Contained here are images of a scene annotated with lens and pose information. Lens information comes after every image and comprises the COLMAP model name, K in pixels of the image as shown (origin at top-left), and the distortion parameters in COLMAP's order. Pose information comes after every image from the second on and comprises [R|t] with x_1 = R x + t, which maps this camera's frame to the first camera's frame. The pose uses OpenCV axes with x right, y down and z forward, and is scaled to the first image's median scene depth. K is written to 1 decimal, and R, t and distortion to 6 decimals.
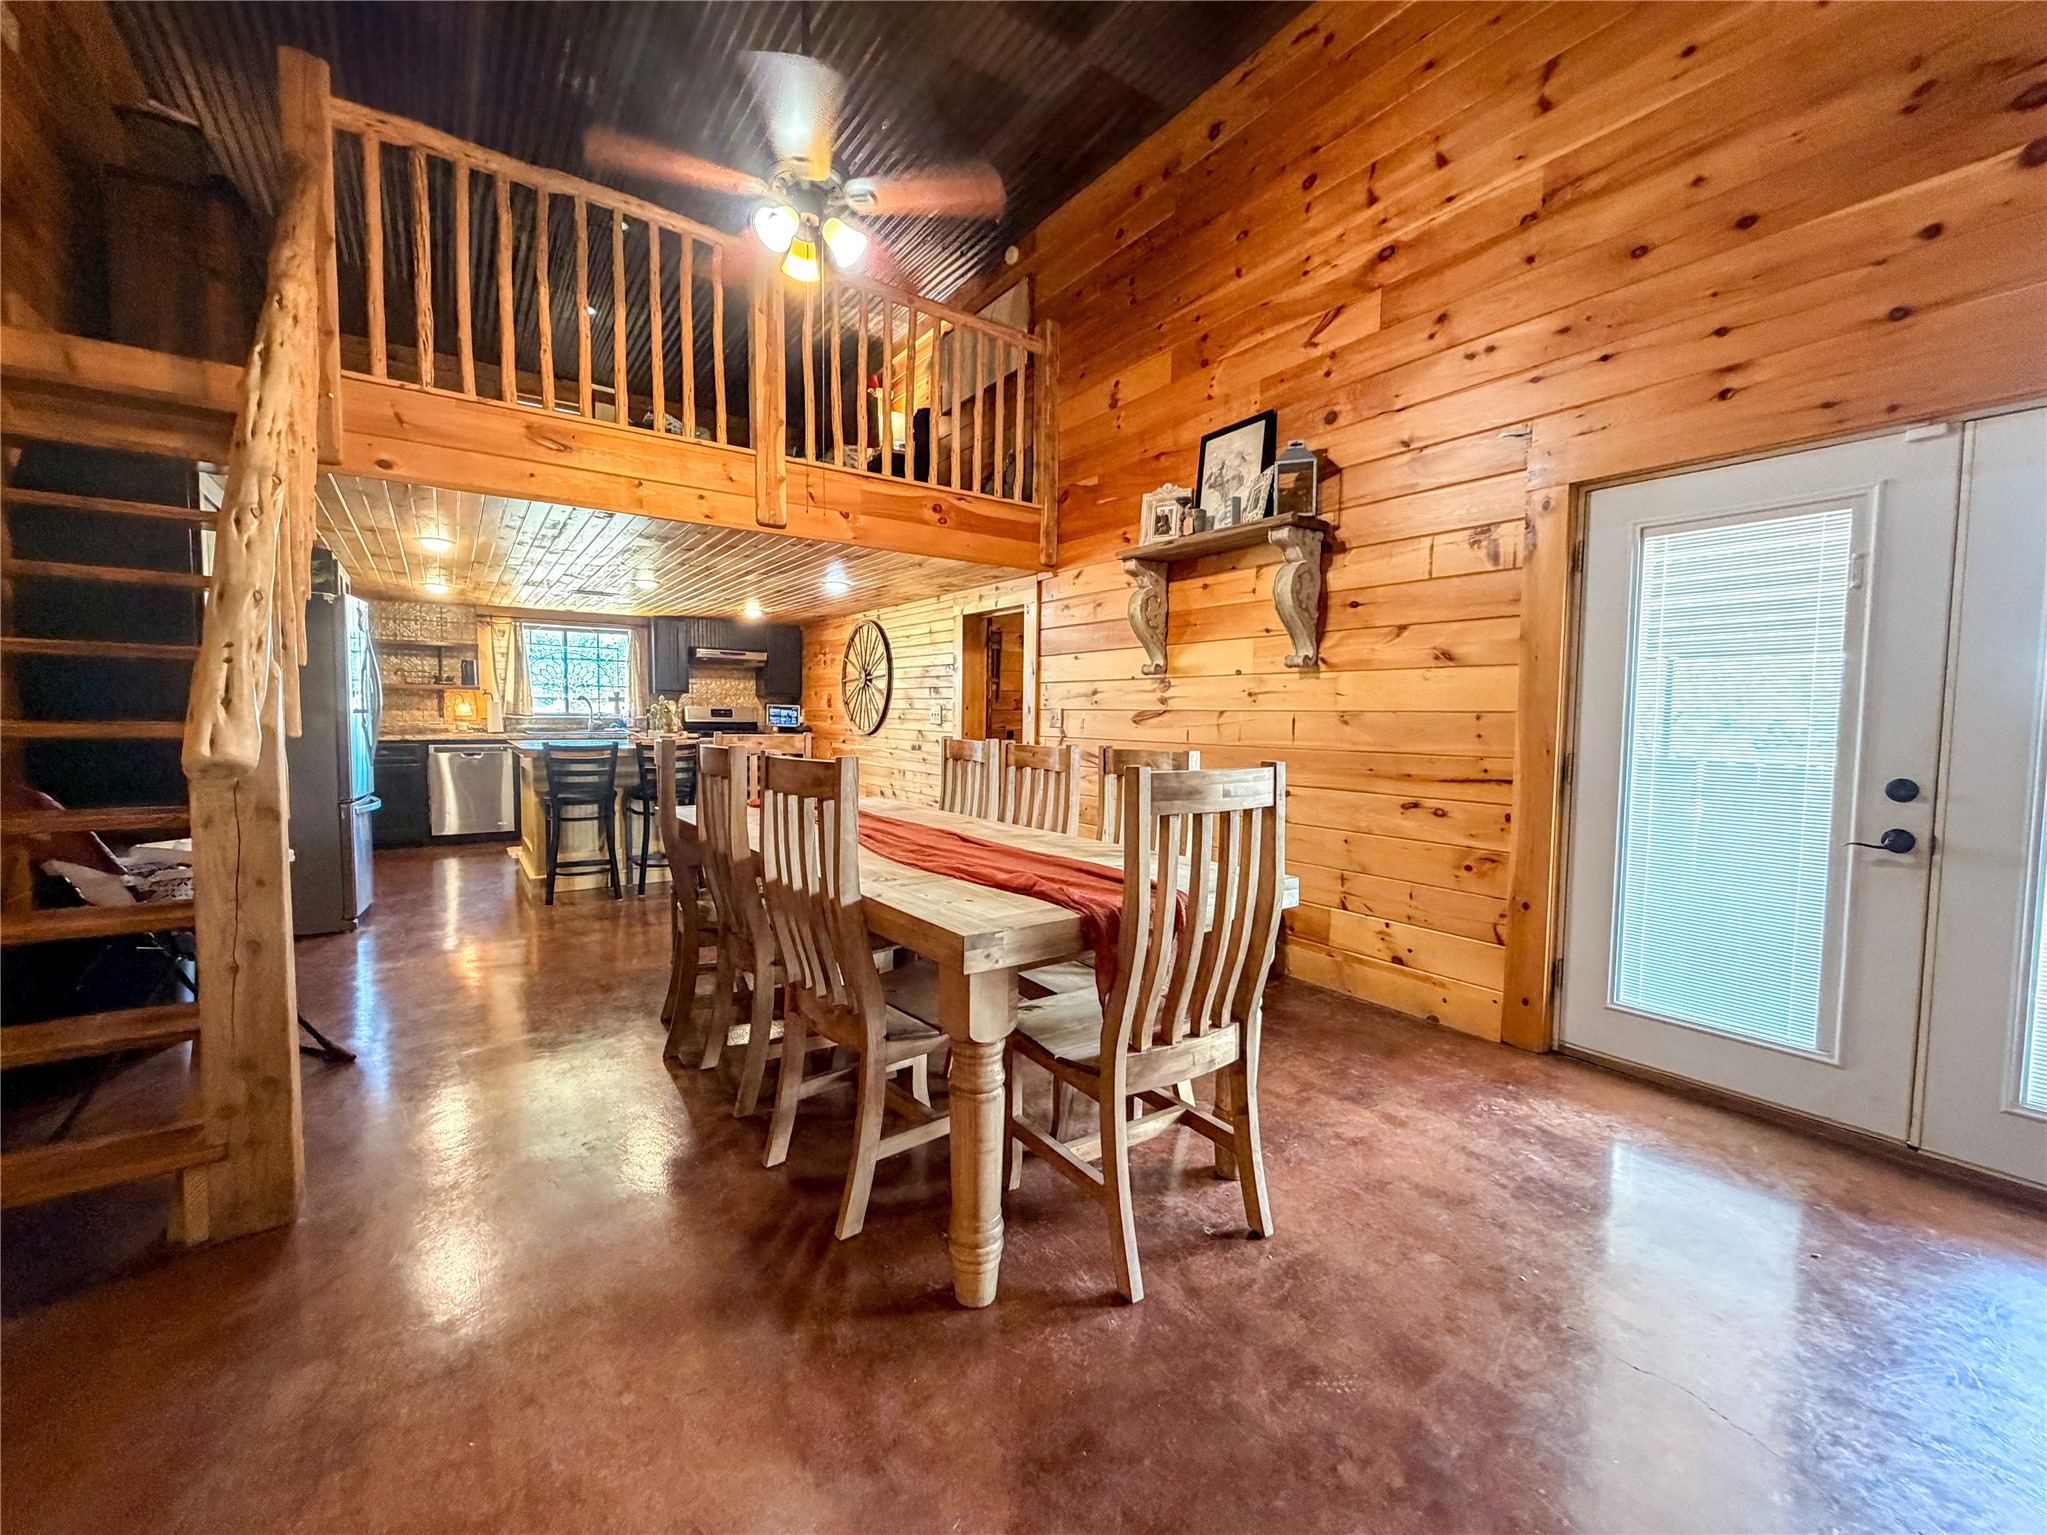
lens RADIAL K [[834.8, 0, 1019.3], [0, 834.8, 768.1], [0, 0, 1]] dist [0.000901, -0.000300]
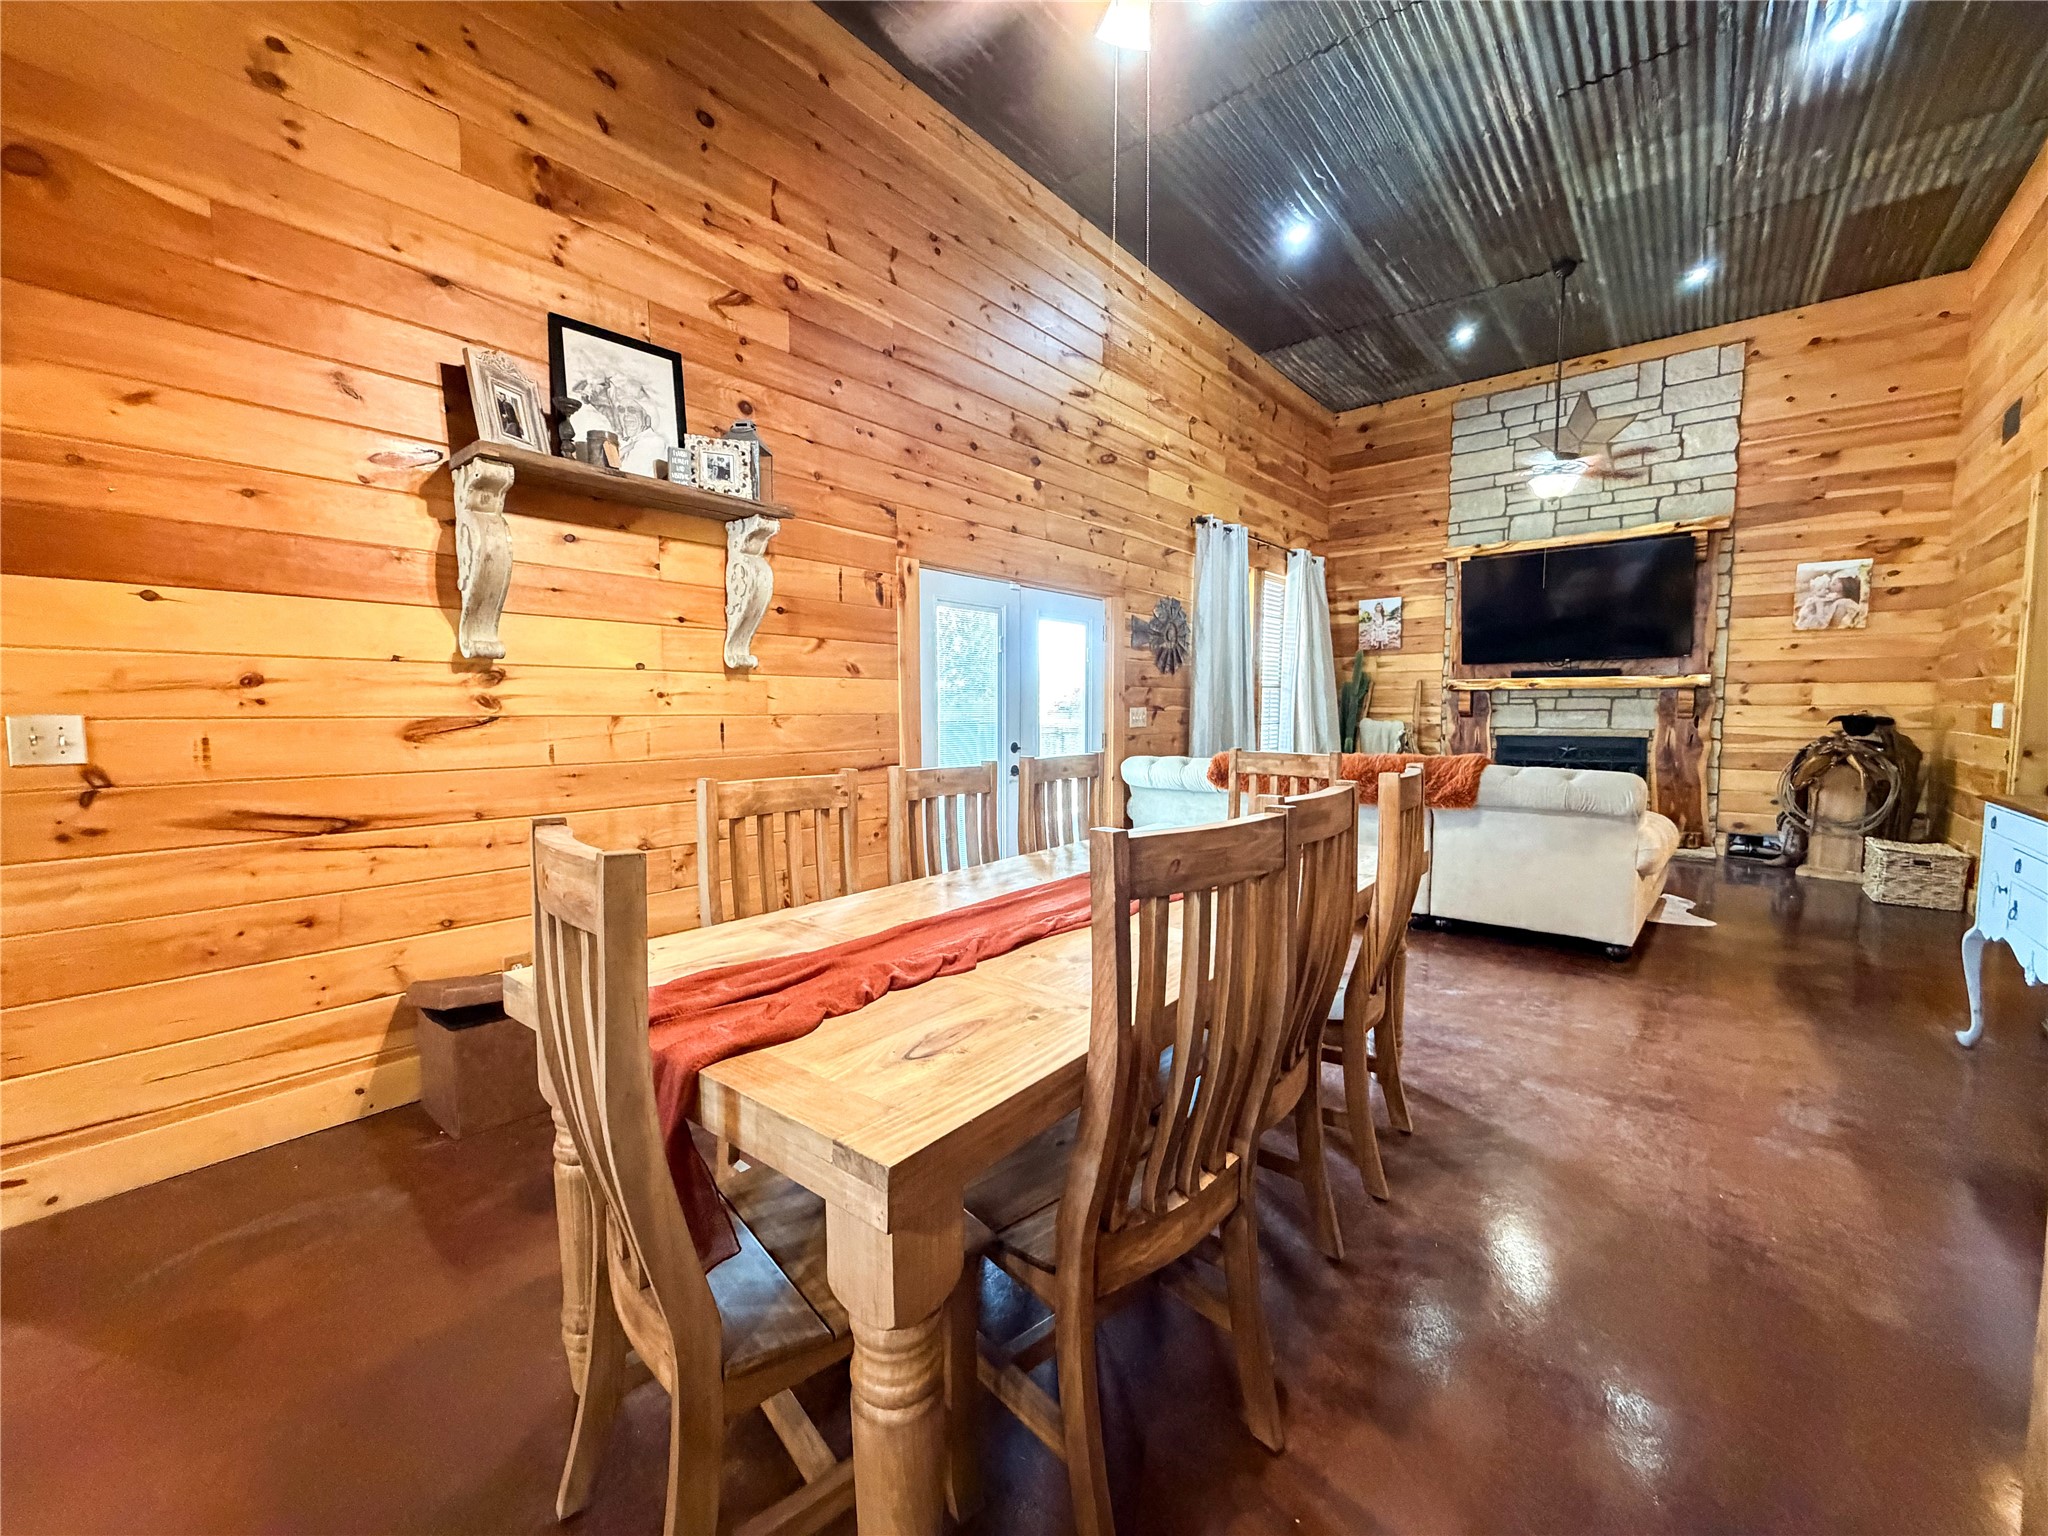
lens RADIAL K [[815.6, 0, 1018.1], [0, 815.6, 768.8], [0, 0, 1]] dist [-0.000164, -0.000390]
pose [[-0.266247, -0.084261, 0.960215, -0.420995], [0.058915, 0.992887, 0.103464, -0.057821], [-0.962103, 0.084118, -0.259389, 0.642633]]
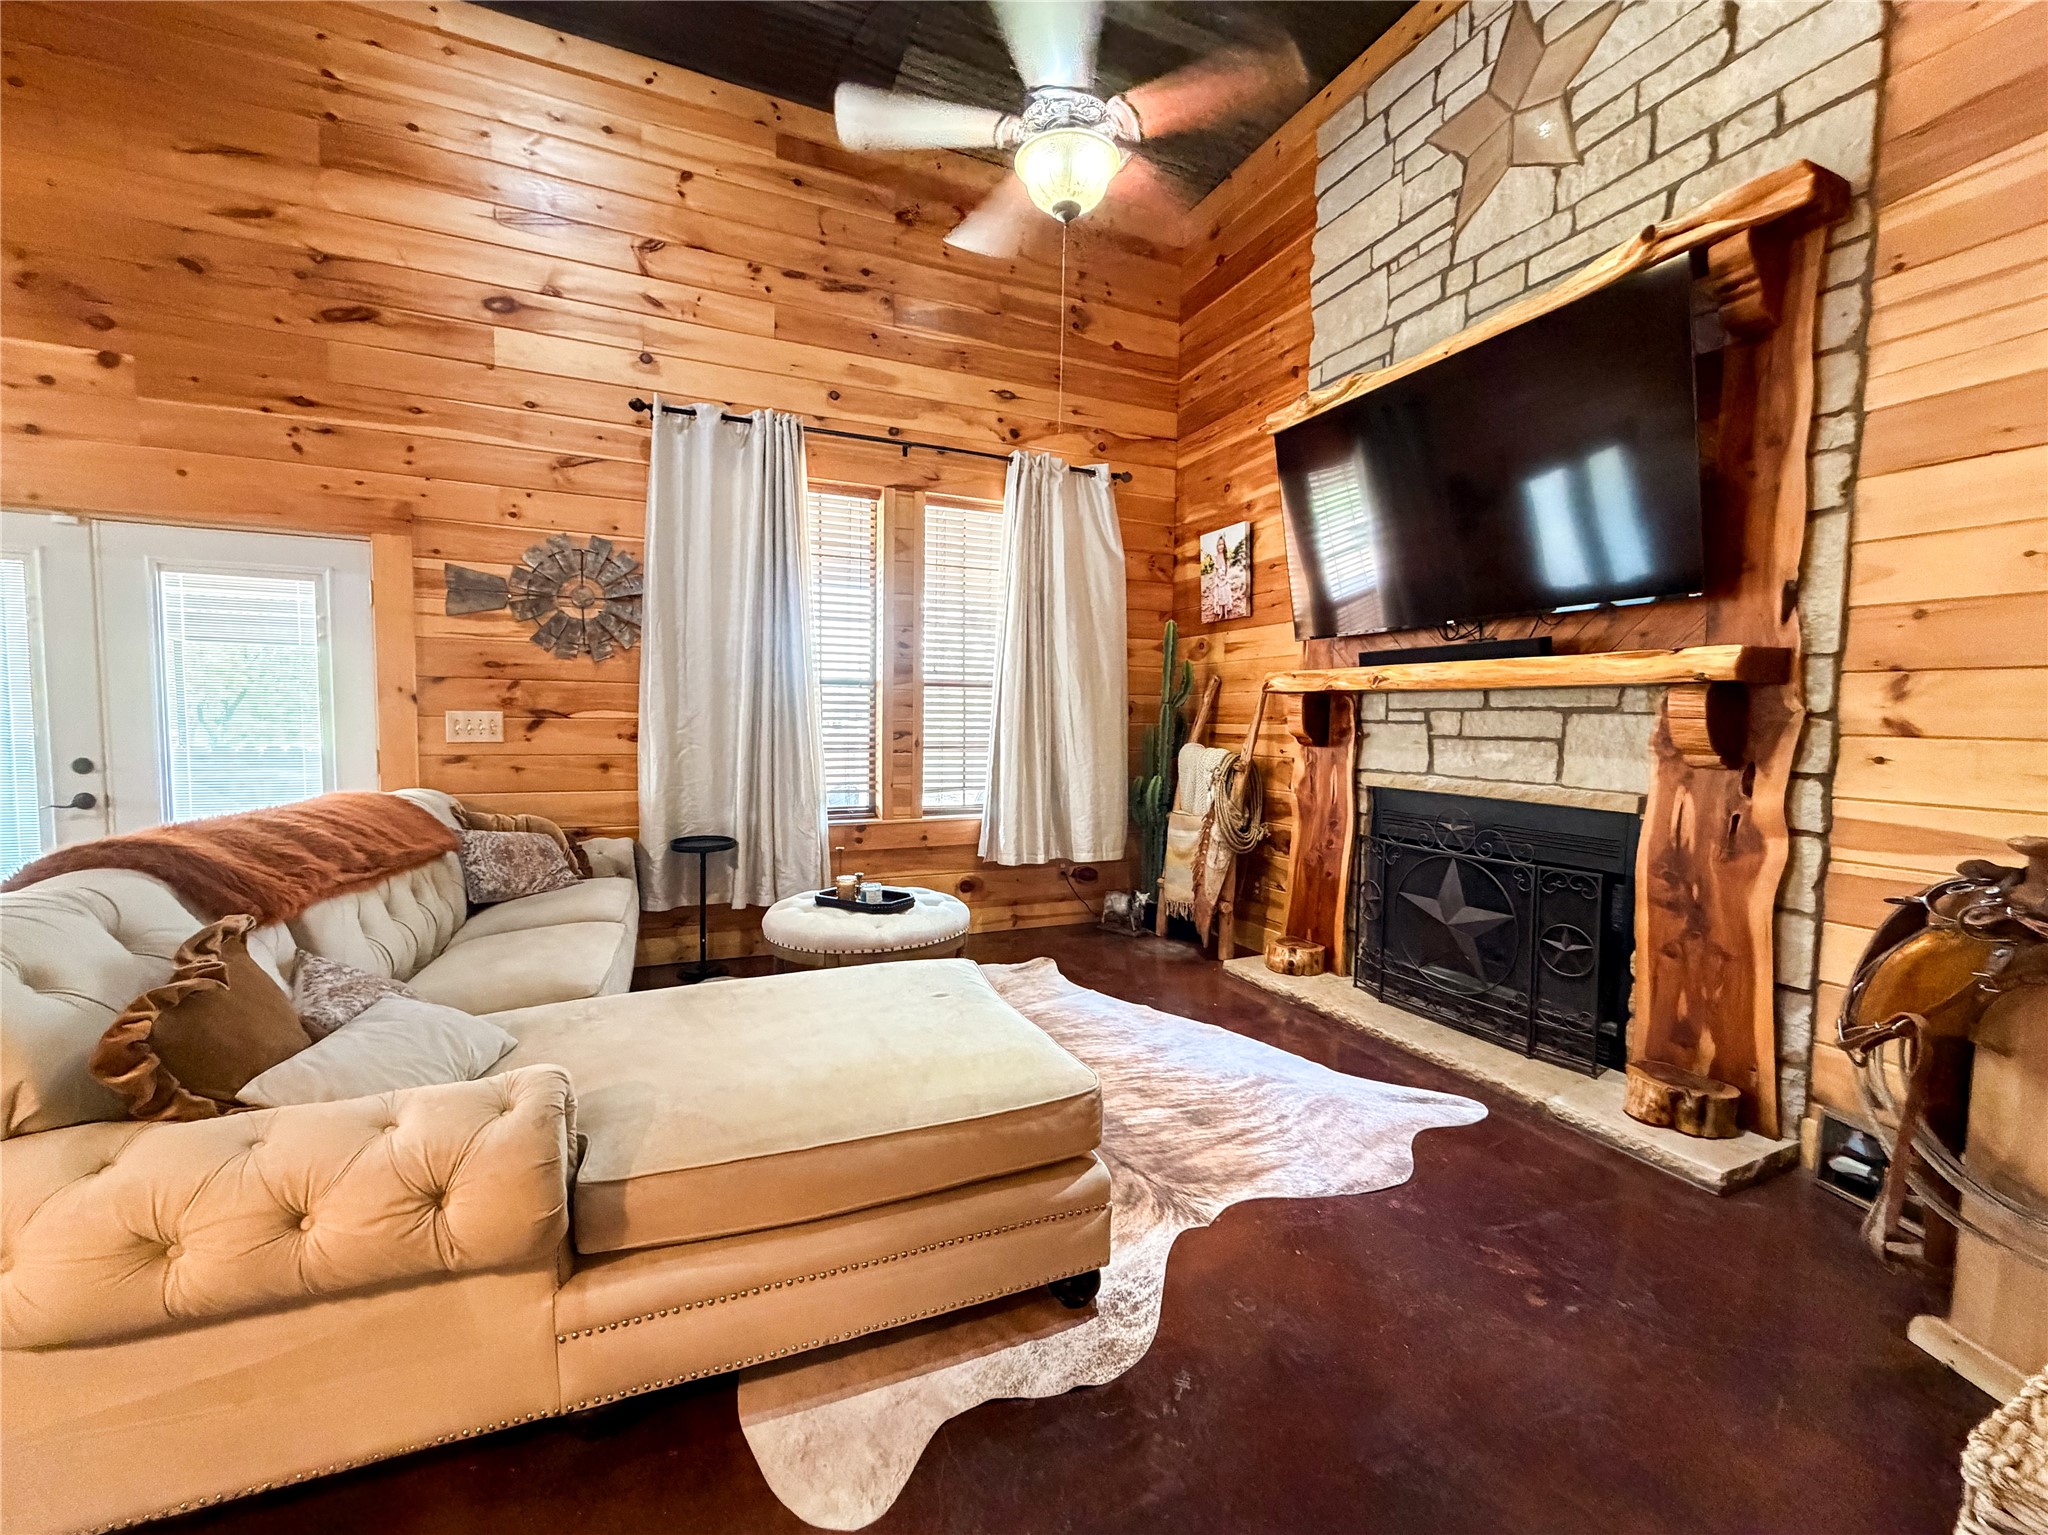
lens RADIAL K [[830.1, 0, 1019.7], [0, 830.1, 768.5], [0, 0, 1]] dist [0.000276, -0.000544]
pose [[0.185107, -0.071723, 0.980098, -0.020866], [0.046327, 0.996861, 0.064201, 0.005705], [-0.981626, 0.033521, 0.187849, -0.355935]]
